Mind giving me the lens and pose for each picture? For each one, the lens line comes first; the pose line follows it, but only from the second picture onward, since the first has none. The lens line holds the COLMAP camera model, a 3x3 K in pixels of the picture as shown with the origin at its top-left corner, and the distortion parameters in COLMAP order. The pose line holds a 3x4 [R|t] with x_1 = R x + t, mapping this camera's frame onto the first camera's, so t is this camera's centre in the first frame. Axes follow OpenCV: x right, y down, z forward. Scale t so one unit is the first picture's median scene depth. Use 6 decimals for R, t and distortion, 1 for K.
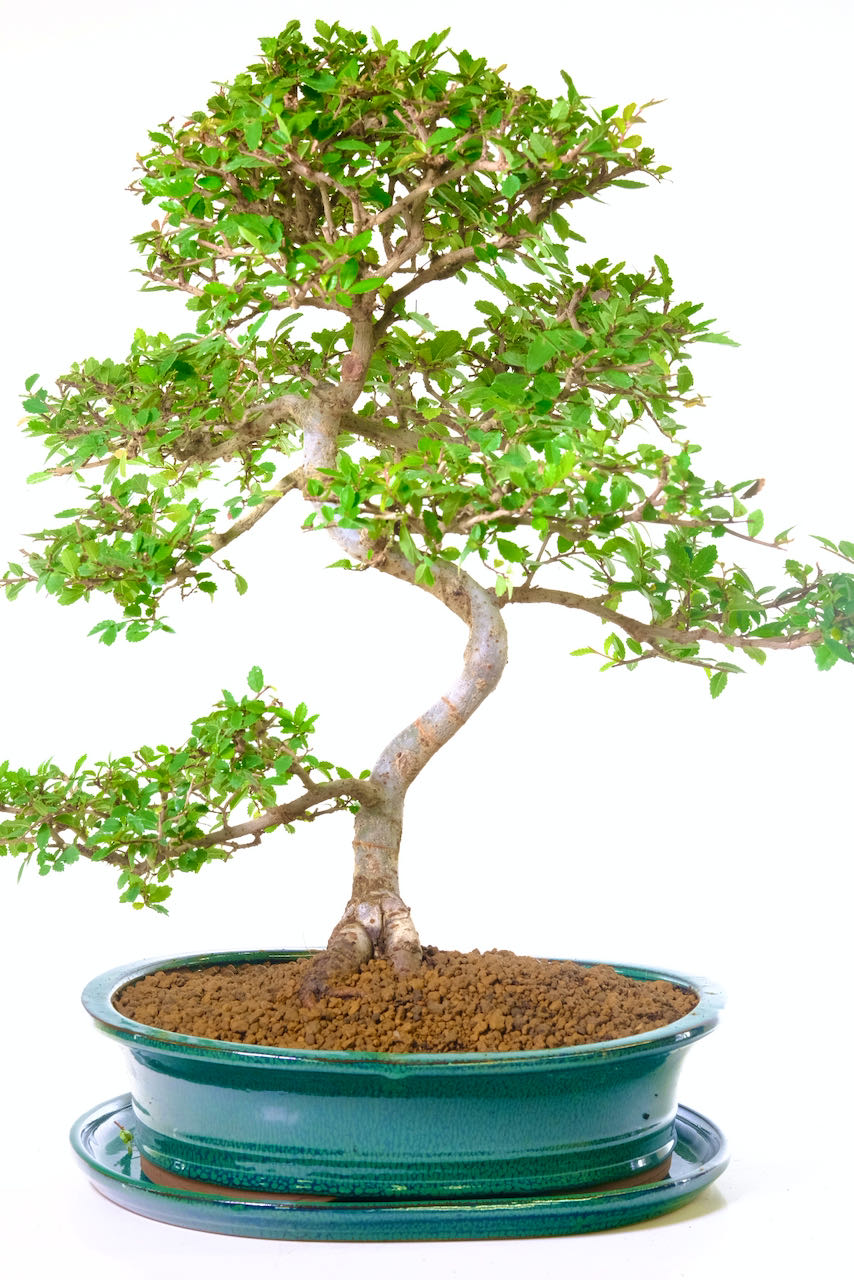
lens RADIAL K [[3470.5, 0, 427.0], [0, 3470.5, 643.6], [0, 0, 1]] dist [-0.126128, 0.000000]
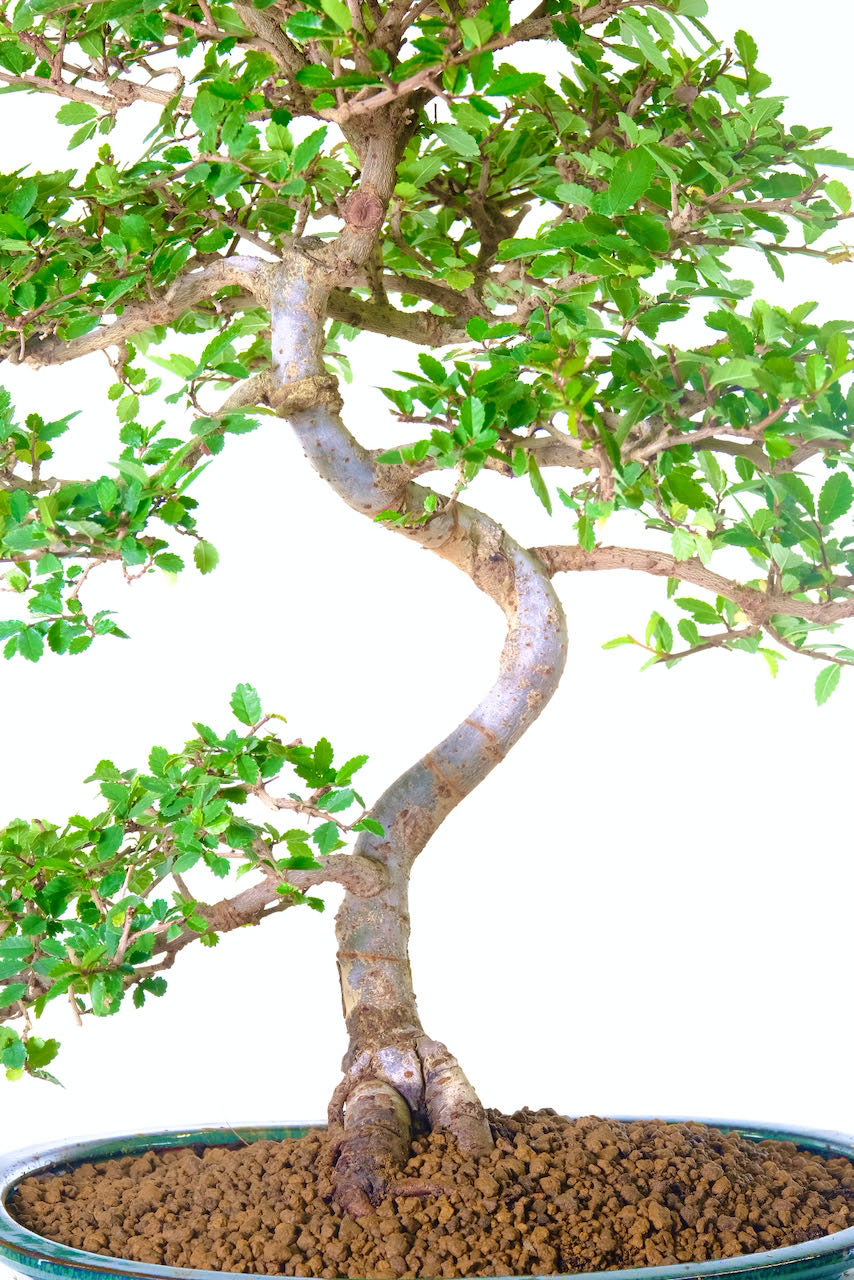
lens RADIAL K [[5375.3, 0, 423.8], [0, 5375.3, 631.8], [0, 0, 1]] dist [0.052045, 0.000000]
pose [[0.953851, -0.038471, 0.297807, -0.306690], [0.038089, 0.999249, 0.007090, -0.008657], [-0.297856, 0.004581, 0.954600, 0.050859]]
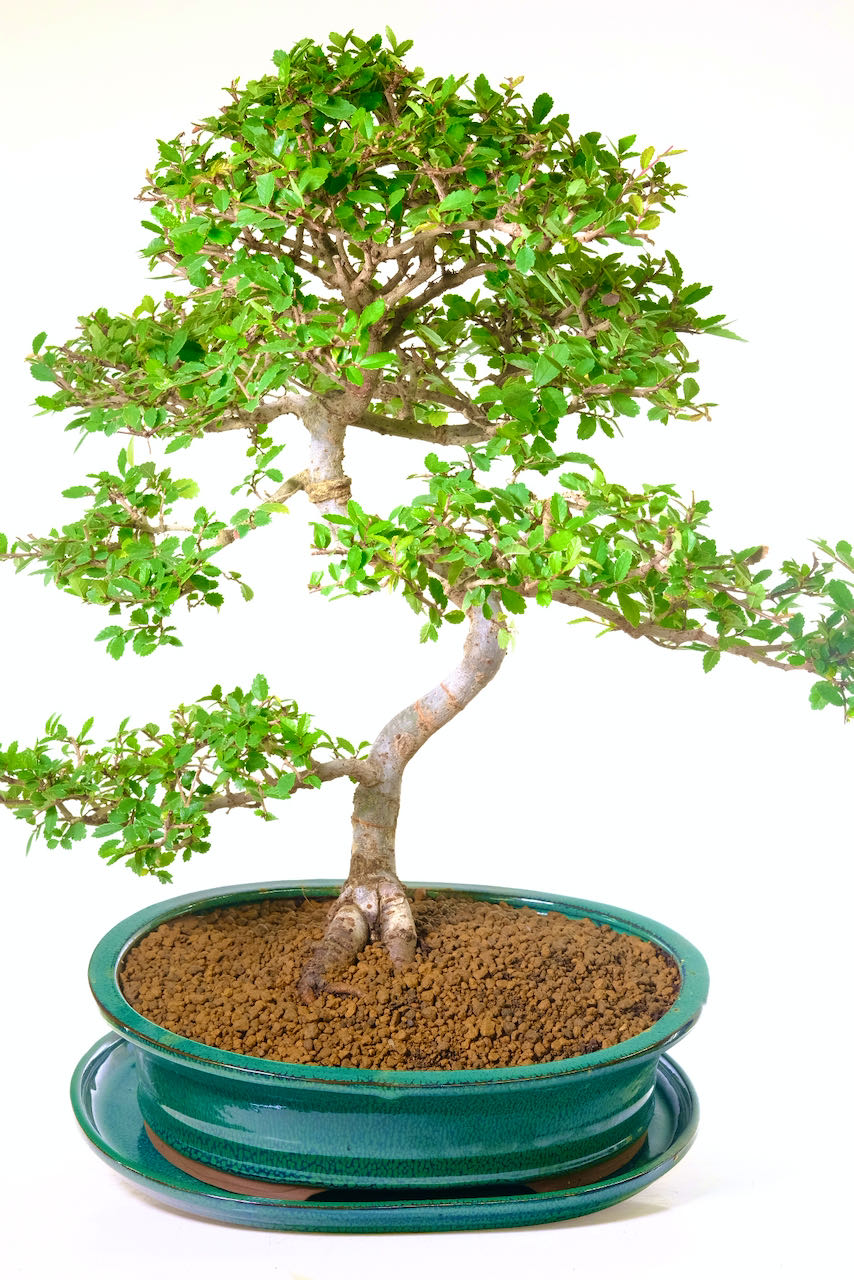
lens RADIAL K [[3319.4, 0, 430.1], [0, 3319.4, 645.2], [0, 0, 1]] dist [-0.049430, 0.000000]
pose [[0.999701, 0.022114, 0.010481, -0.009754], [-0.023794, 0.978481, 0.204959, -0.200807], [-0.005723, -0.205147, 0.978714, 0.045109]]
